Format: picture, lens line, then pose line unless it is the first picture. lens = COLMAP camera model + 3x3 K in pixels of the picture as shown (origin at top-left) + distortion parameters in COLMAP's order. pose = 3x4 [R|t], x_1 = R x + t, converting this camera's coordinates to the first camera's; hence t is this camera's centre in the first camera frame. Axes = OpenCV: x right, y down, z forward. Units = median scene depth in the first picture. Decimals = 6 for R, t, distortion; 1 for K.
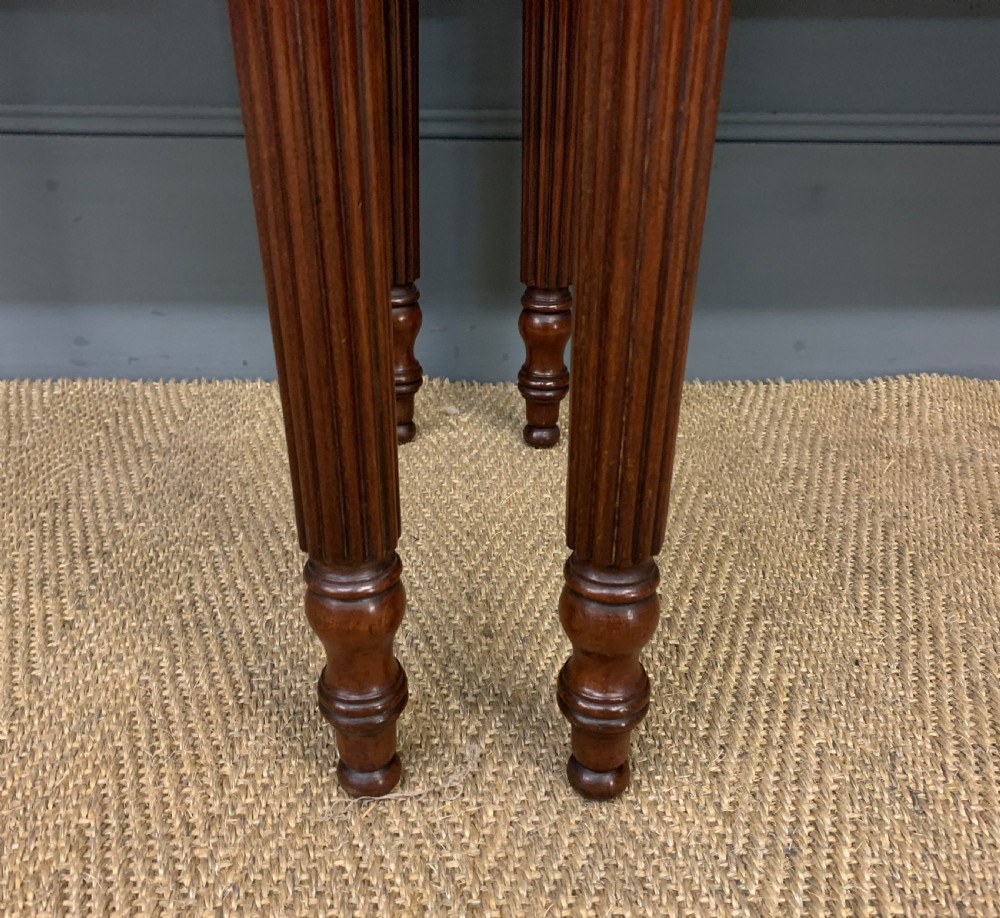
lens RADIAL K [[1014.7, 0, 502.9], [0, 1014.7, 501.0], [0, 0, 1]] dist [0.007766, 0.000000]
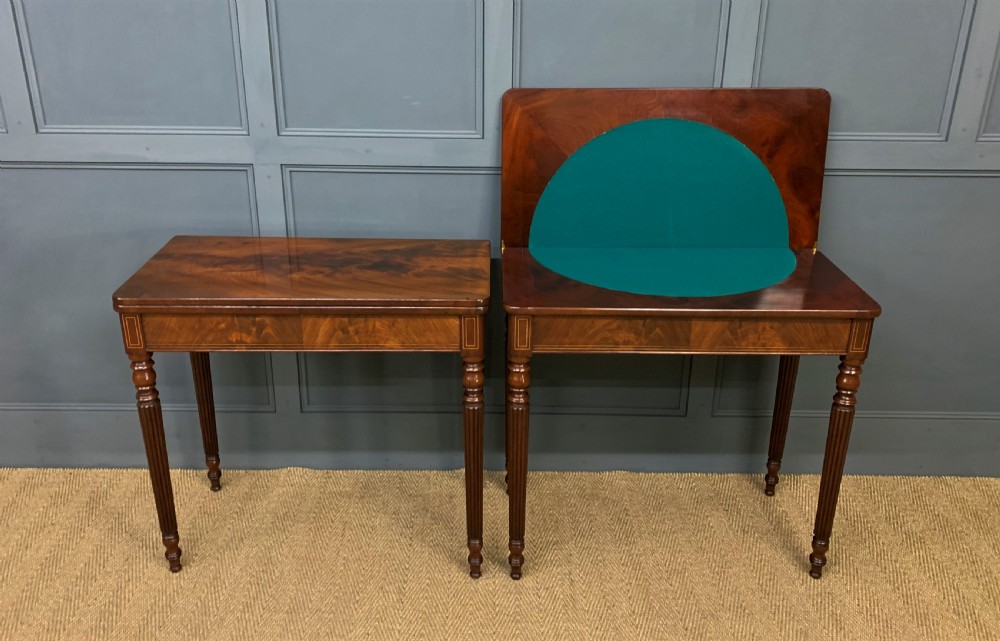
lens RADIAL K [[850.7, 0, 484.1], [0, 850.7, 268.3], [0, 0, 1]] dist [0.003368, -0.000572]
pose [[0.999425, 0.003353, -0.033747, 0.057531], [-0.008508, 0.988065, -0.153802, -0.558086], [0.032828, 0.154000, 0.987525, -3.200297]]
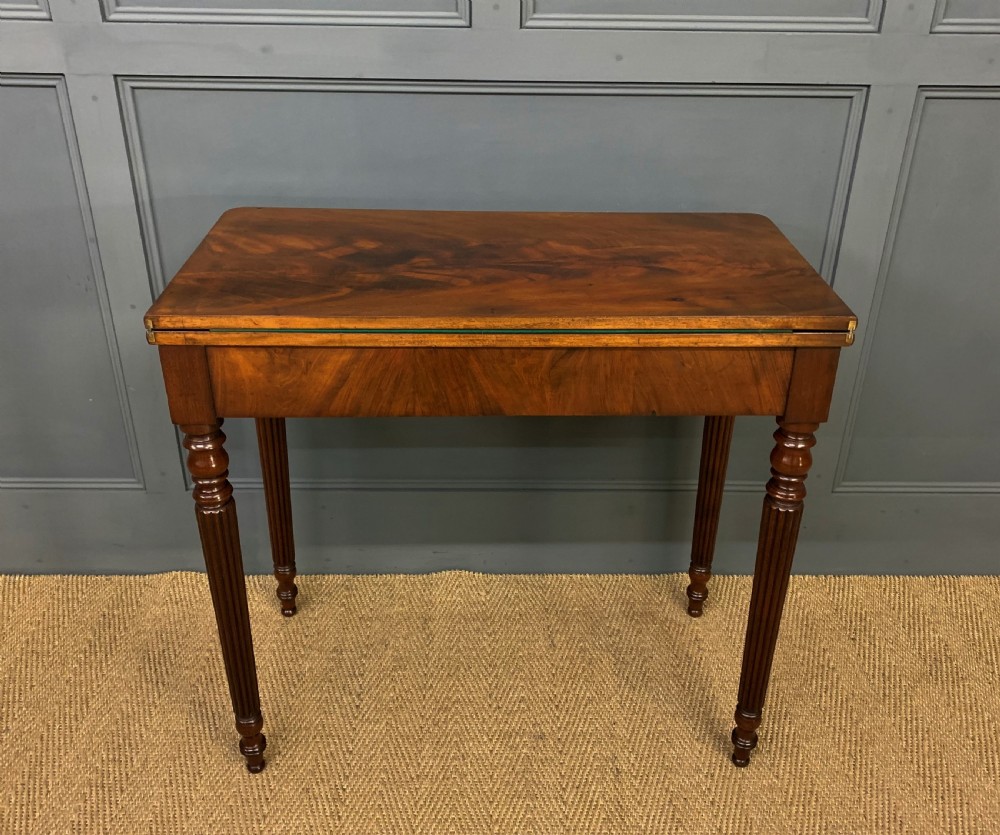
lens RADIAL K [[972.4, 0, 510.4], [0, 972.4, 389.0], [0, 0, 1]] dist [-0.002212, 0.000000]
pose [[0.999940, 0.004874, -0.009782, 0.051415], [-0.005066, 0.999793, -0.019684, -0.768416], [0.009684, 0.019732, 0.999758, -1.909691]]
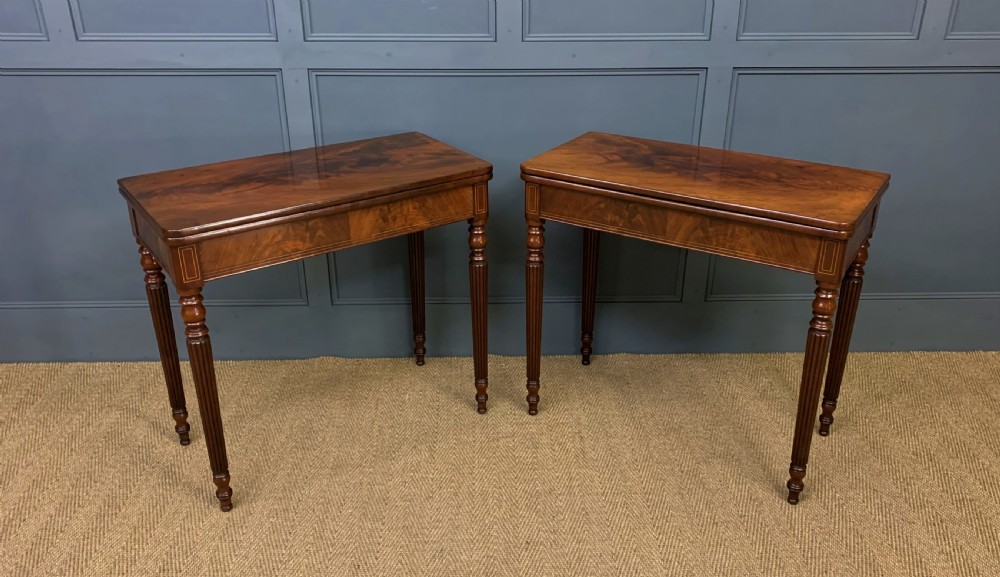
lens RADIAL K [[855.9, 0, 507.1], [0, 855.9, 290.9], [0, 0, 1]] dist [0.035283, -0.067257]
pose [[0.999908, -0.013204, -0.003015, -0.030753], [0.012964, 0.997524, -0.069127, -0.214852], [0.003920, 0.069082, 0.997603, -3.603819]]
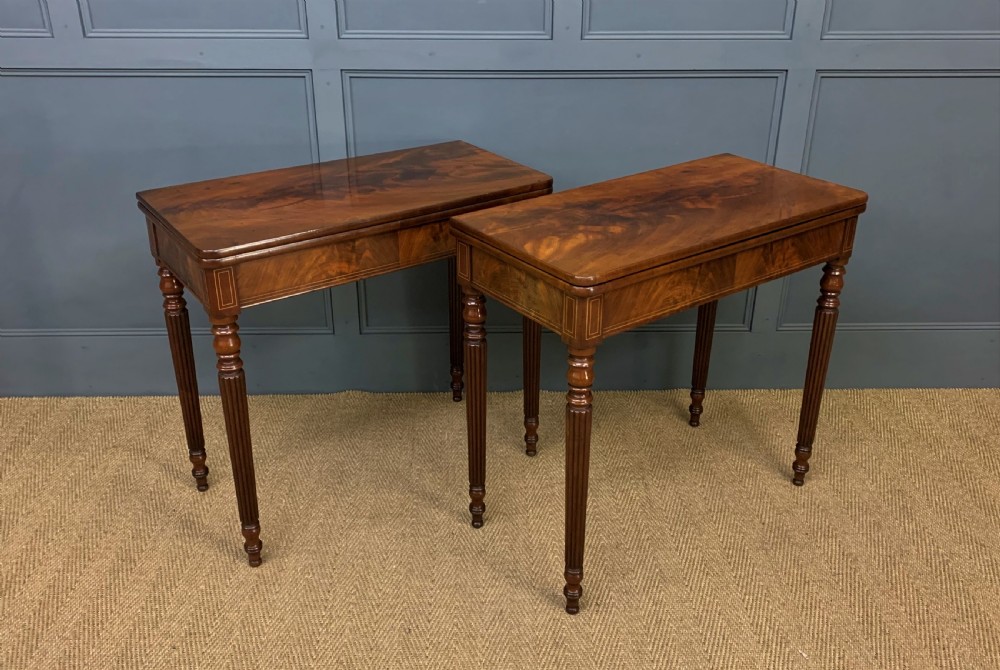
lens RADIAL K [[935.4, 0, 499.7], [0, 935.4, 312.7], [0, 0, 1]] dist [0.005570, 0.000000]
pose [[0.999946, -0.009625, -0.003852, -0.314873], [0.009323, 0.997358, -0.072037, -0.242599], [0.004536, 0.071997, 0.997395, -3.487639]]
